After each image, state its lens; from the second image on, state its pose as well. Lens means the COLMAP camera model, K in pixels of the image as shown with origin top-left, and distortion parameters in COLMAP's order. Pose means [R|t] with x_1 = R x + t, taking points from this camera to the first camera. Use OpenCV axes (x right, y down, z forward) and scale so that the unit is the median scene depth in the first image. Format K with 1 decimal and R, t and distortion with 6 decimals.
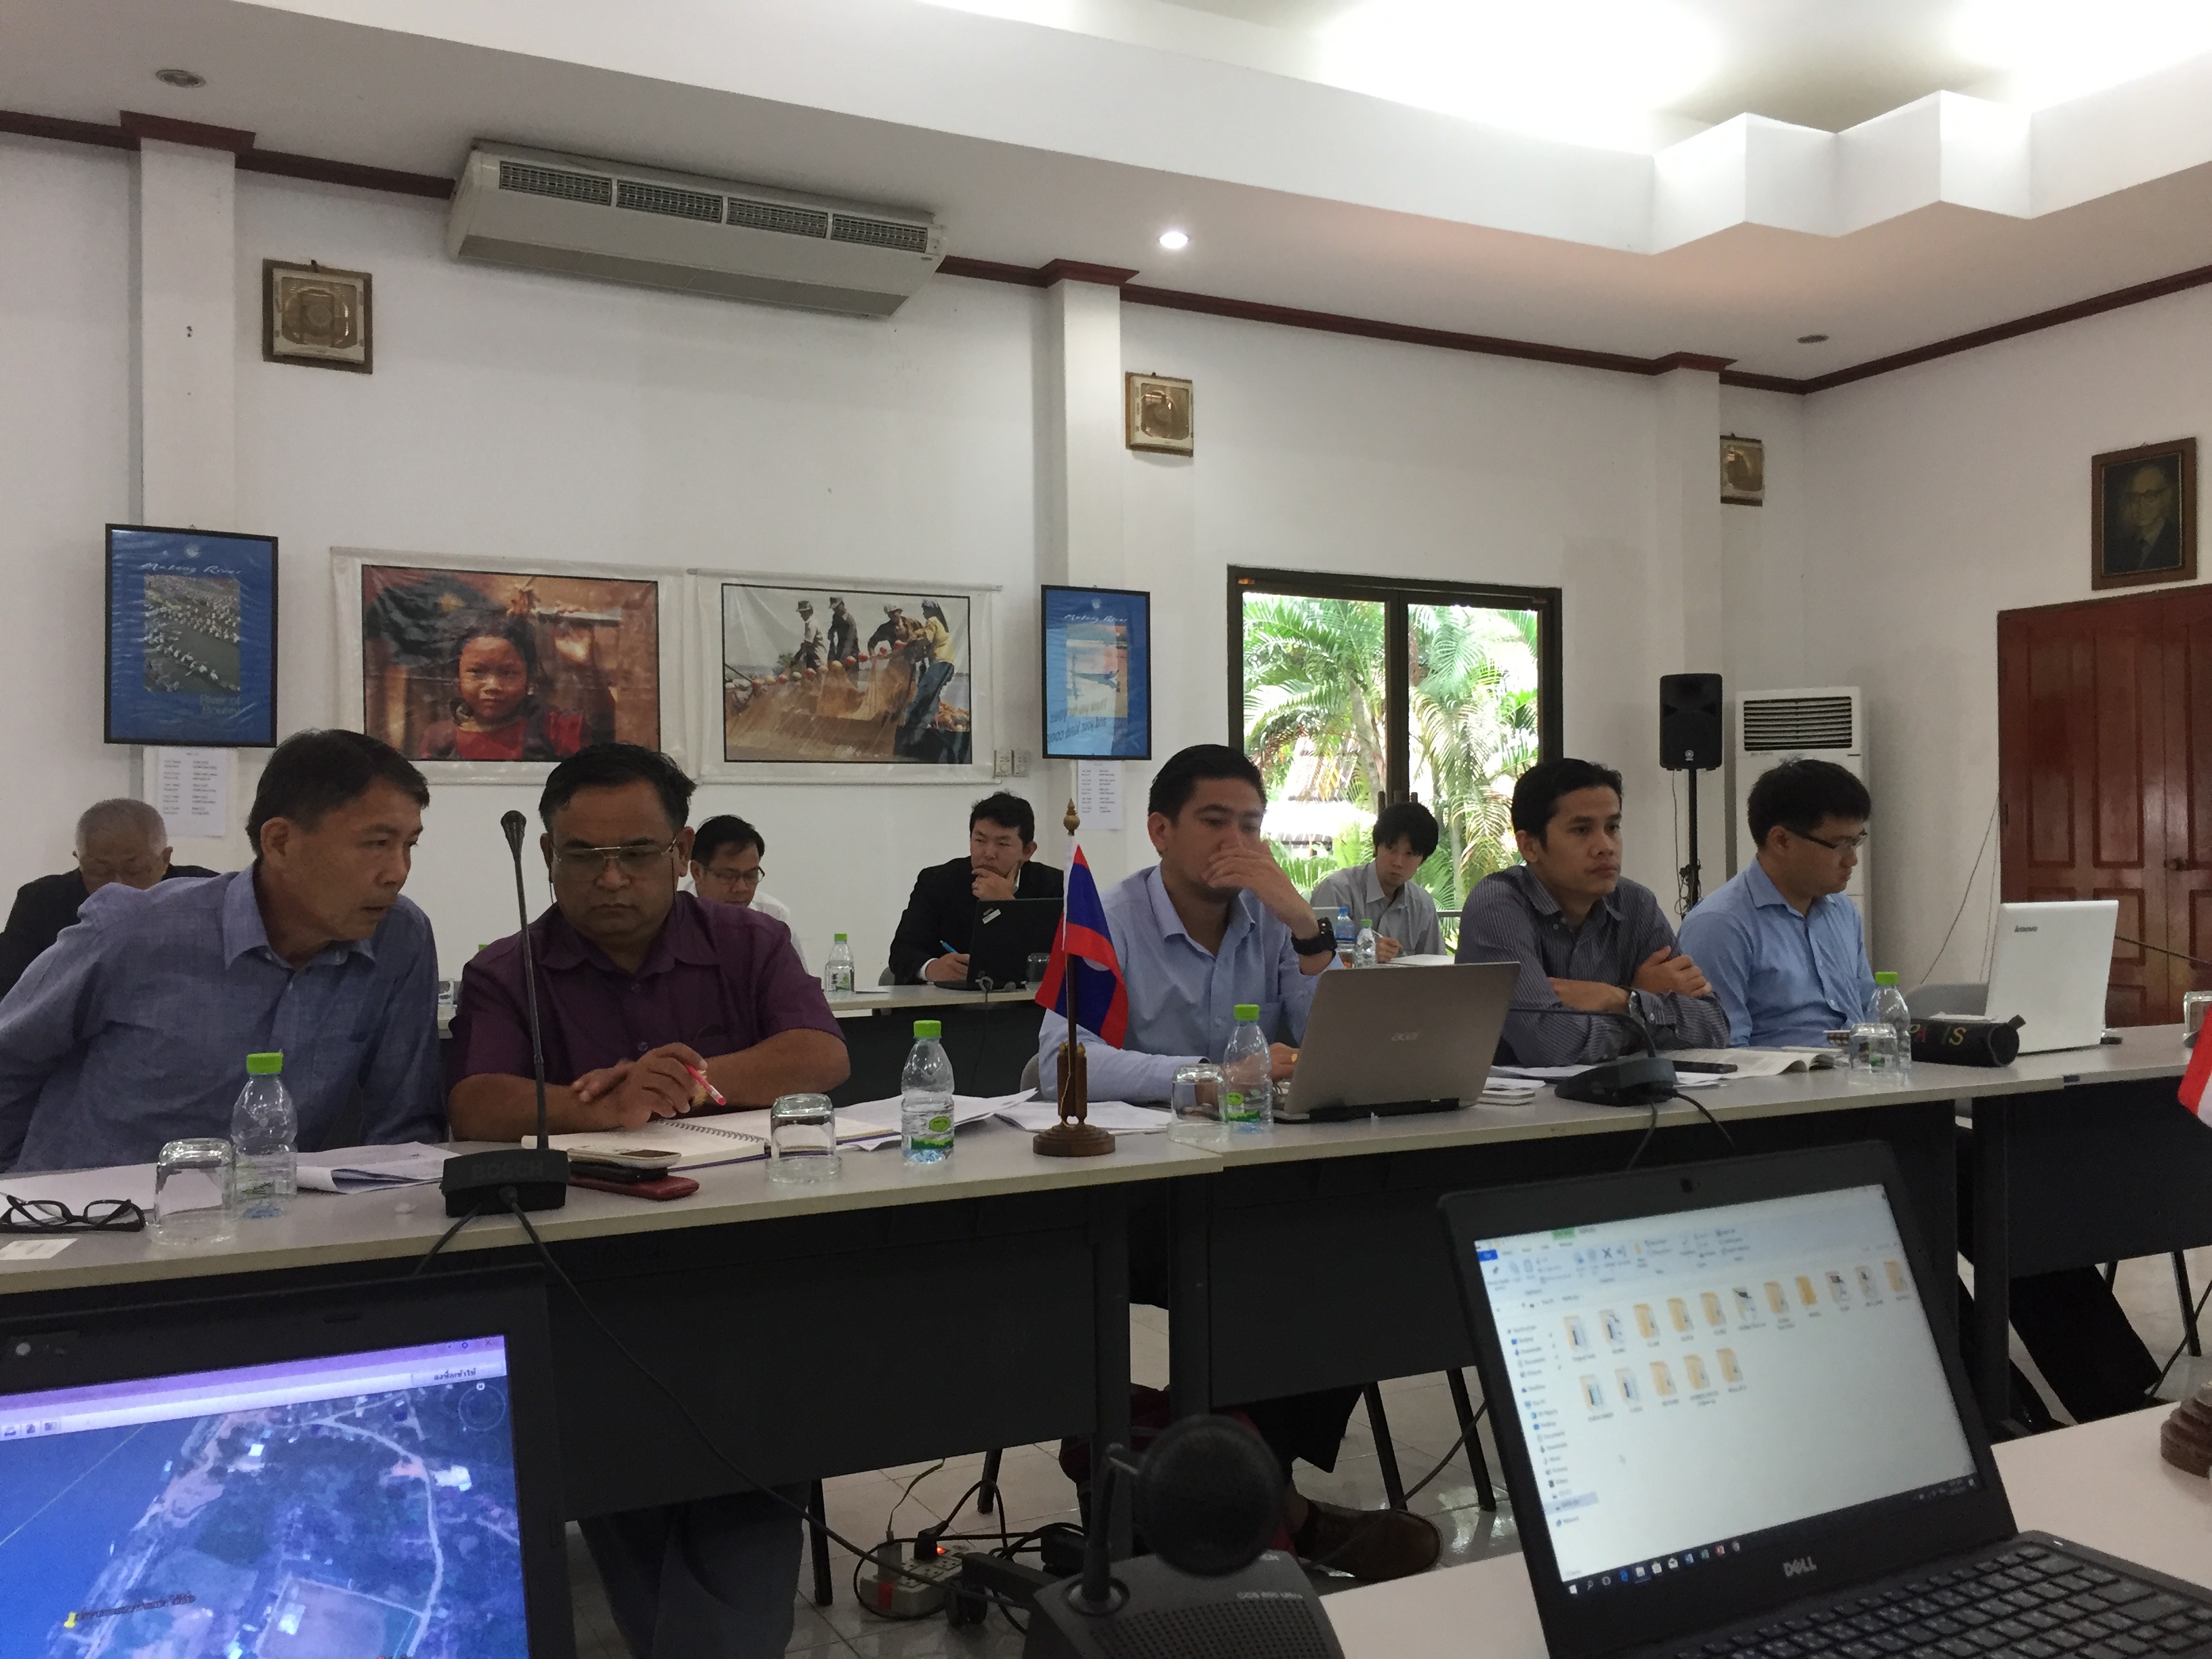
lens RADIAL K [[1899.9, 0, 1121.8], [0, 1899.9, 824.8], [0, 0, 1]] dist [0.096763, -0.141381]
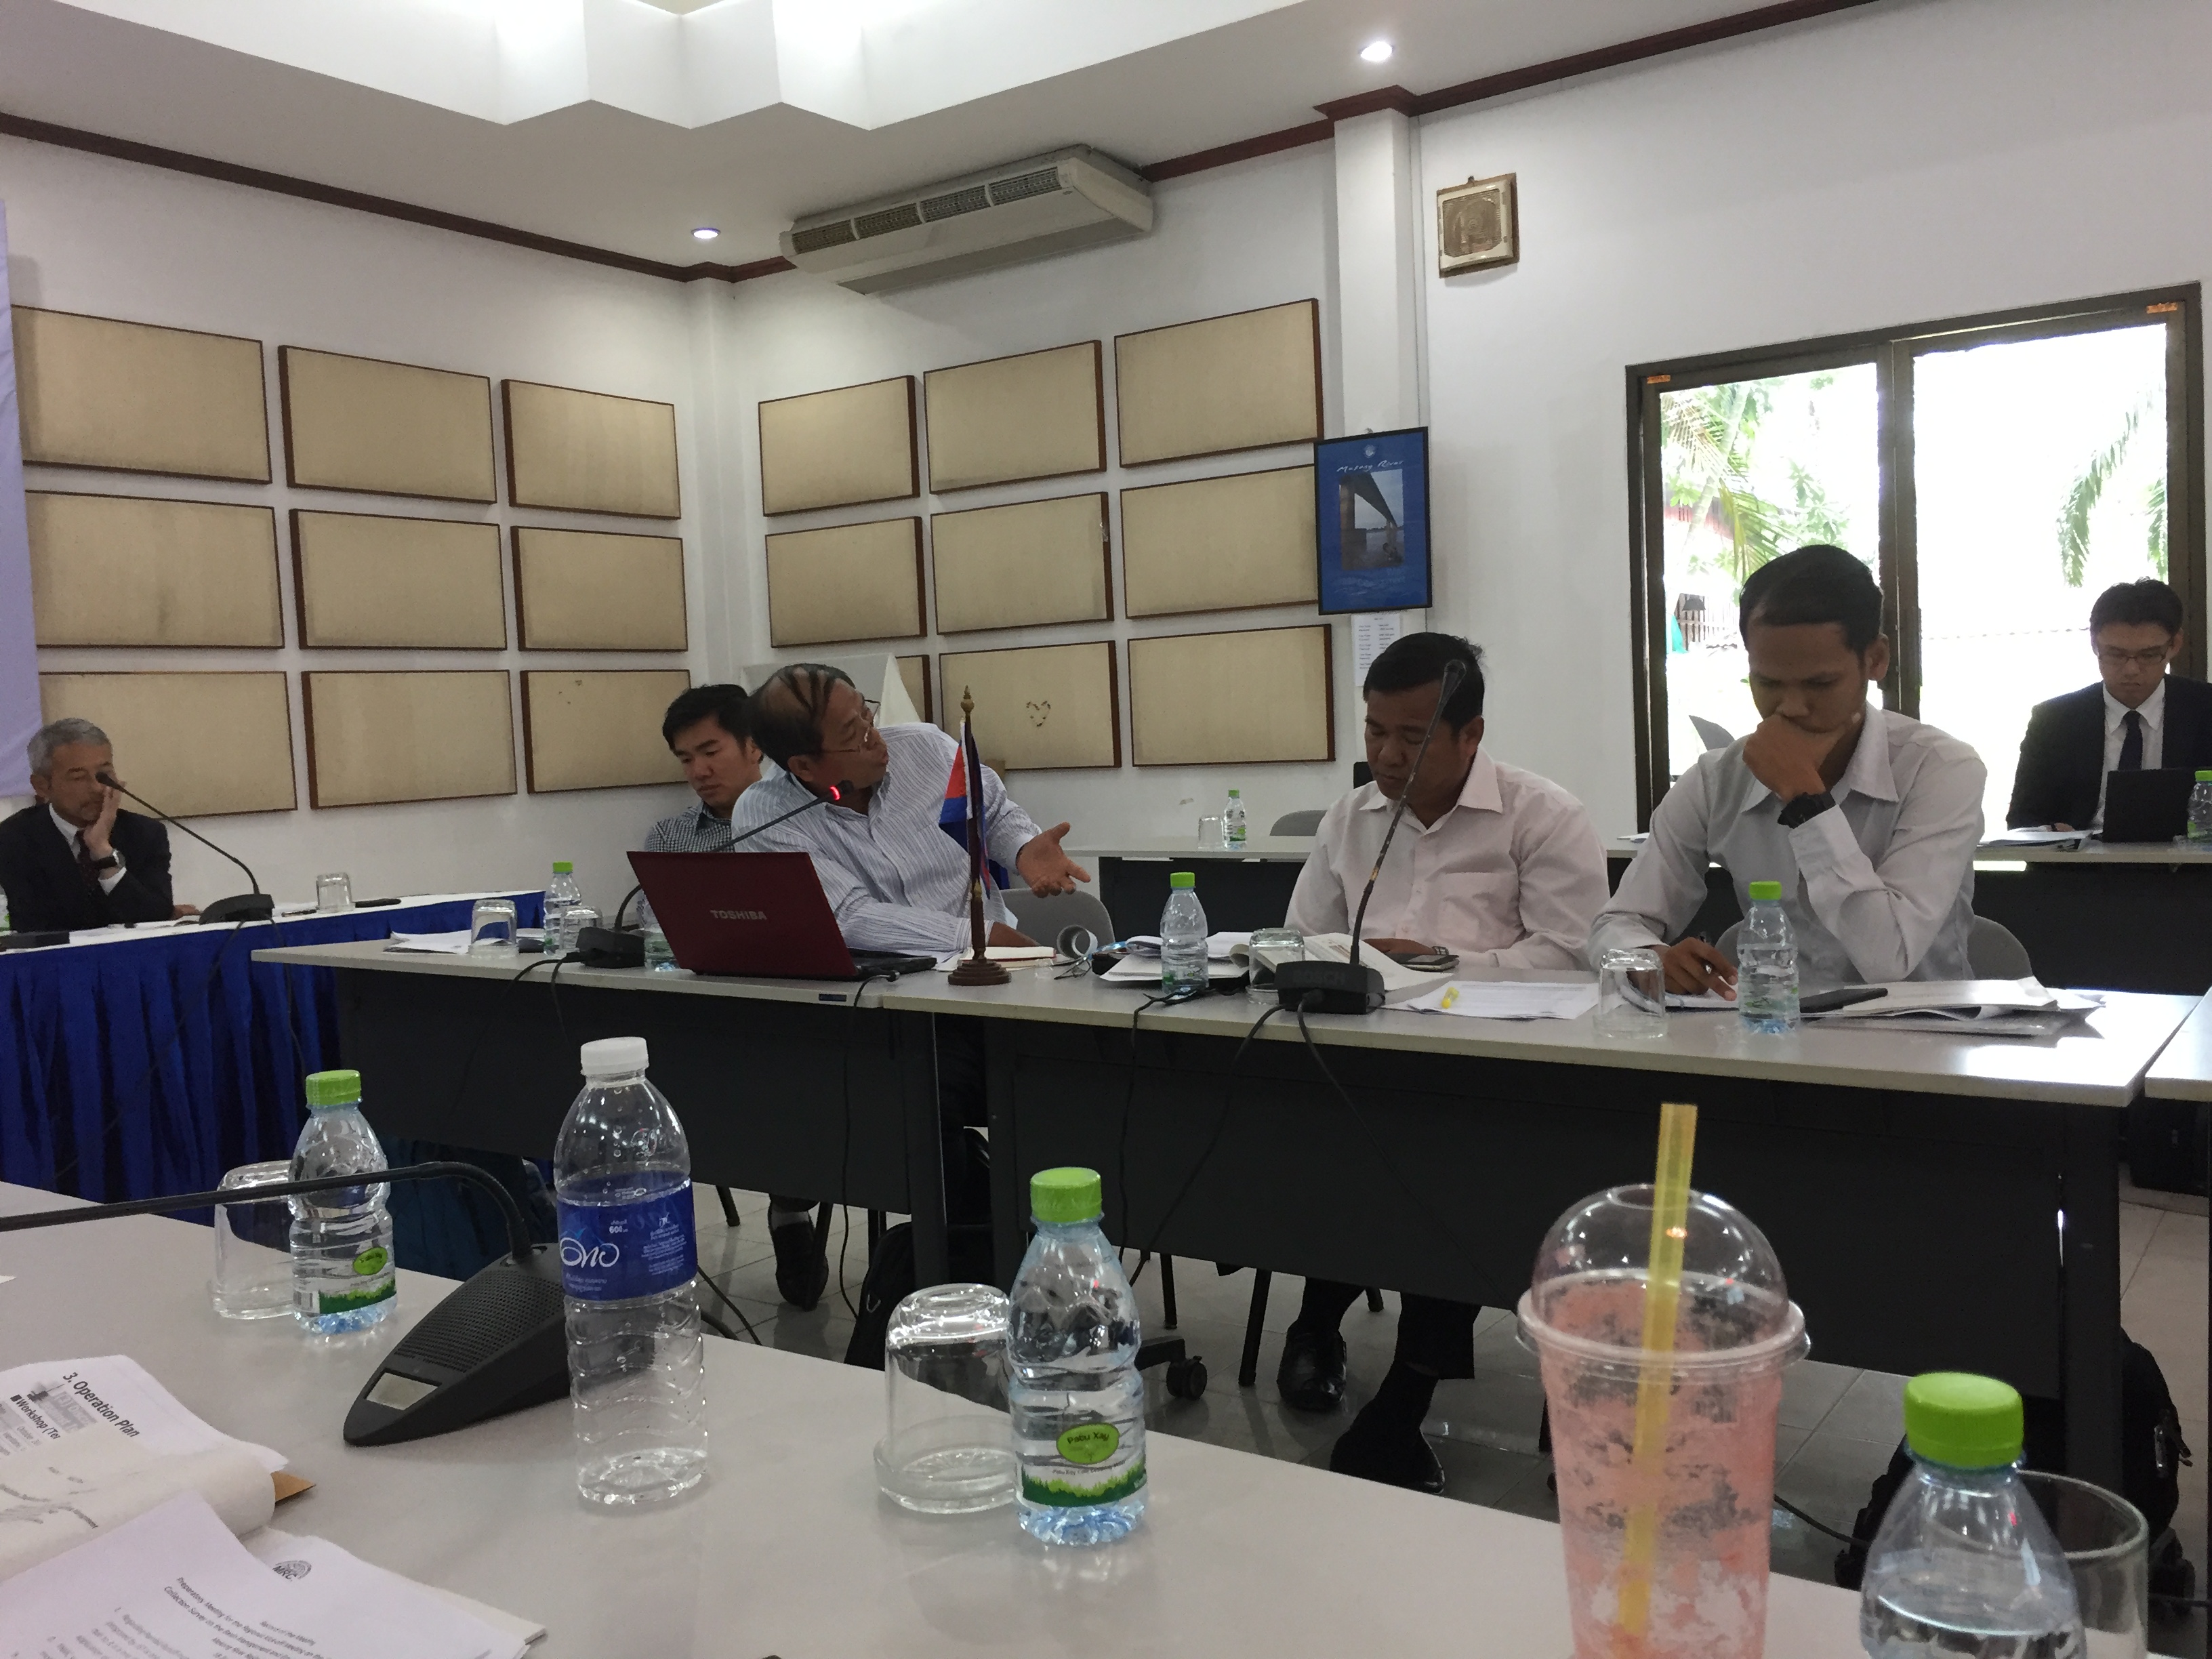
lens RADIAL K [[1899.9, 0, 1105.6], [0, 1899.9, 819.8], [0, 0, 1]] dist [0.096763, -0.141381]
pose [[0.446128, 0.040193, -0.894066, 0.235298], [0.050427, 0.996275, 0.069950, -0.002014], [0.893547, -0.076292, 0.442440, 0.126804]]
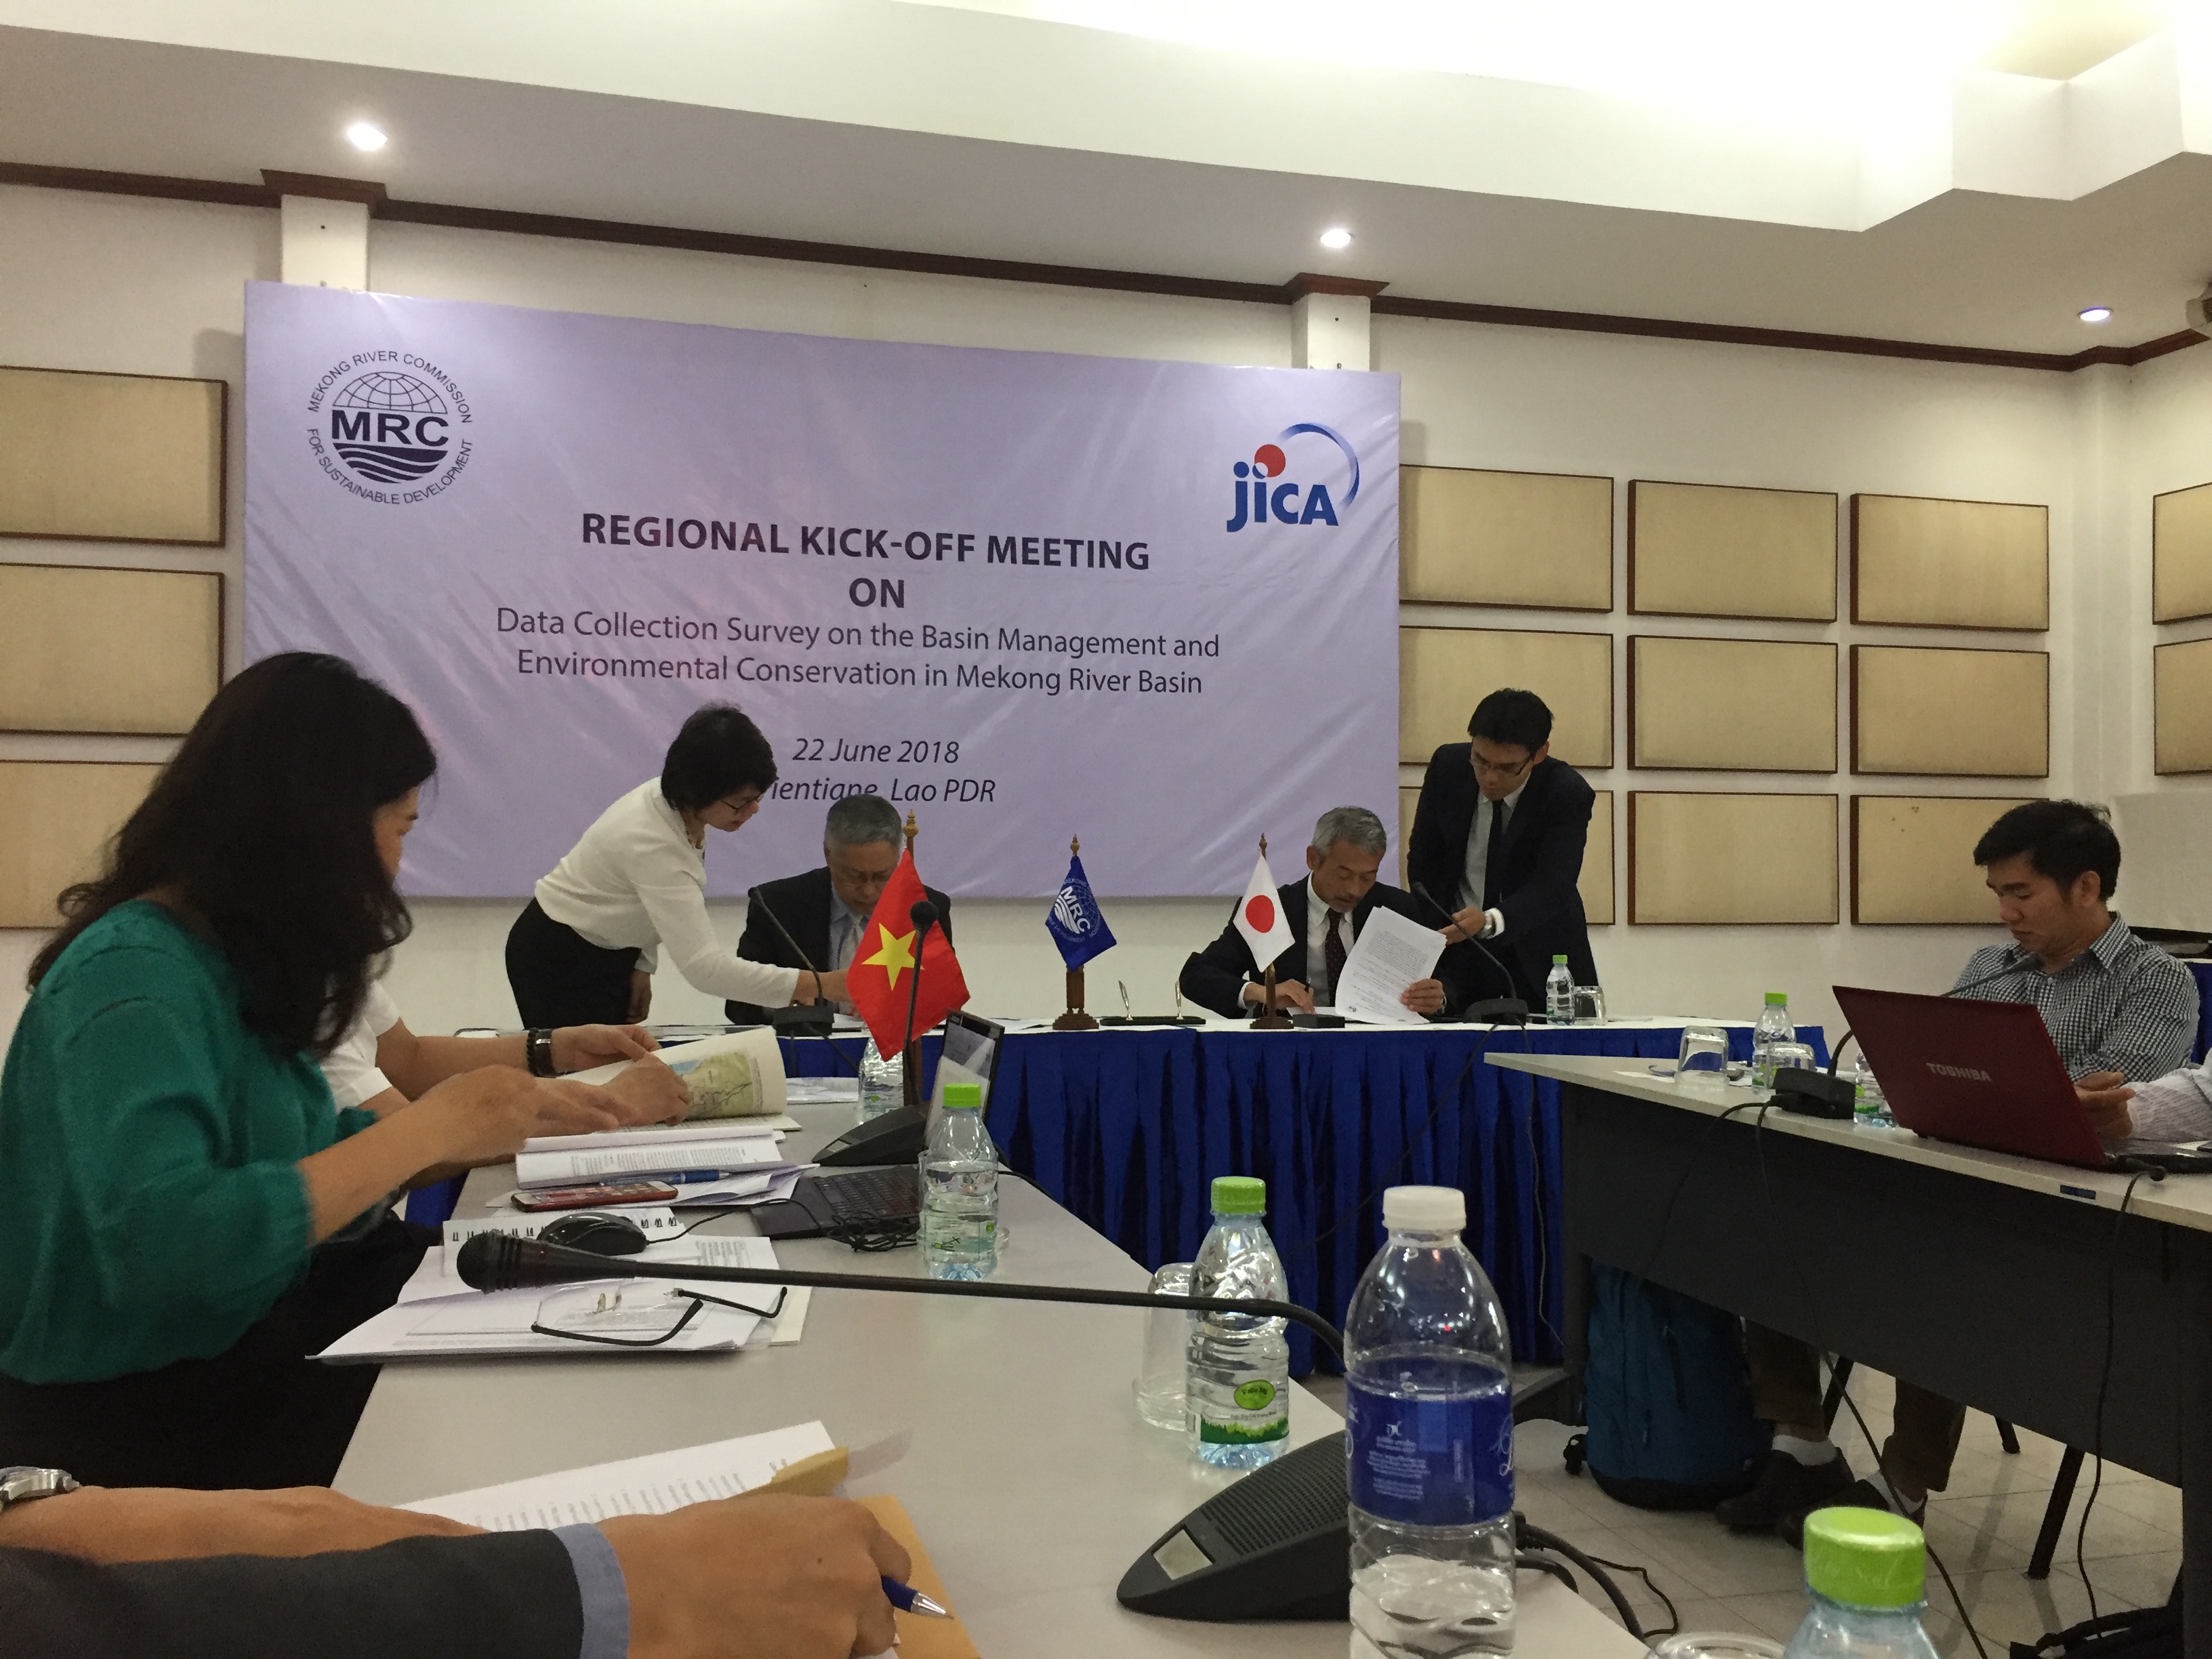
lens RADIAL K [[1899.9, 0, 1099.1], [0, 1899.9, 813.9], [0, 0, 1]] dist [0.096763, -0.141381]
pose [[-0.227892, -0.018559, -0.973510, 0.228675], [0.009435, 0.999729, -0.021268, -0.001003], [0.973641, -0.014031, -0.227655, 0.136377]]
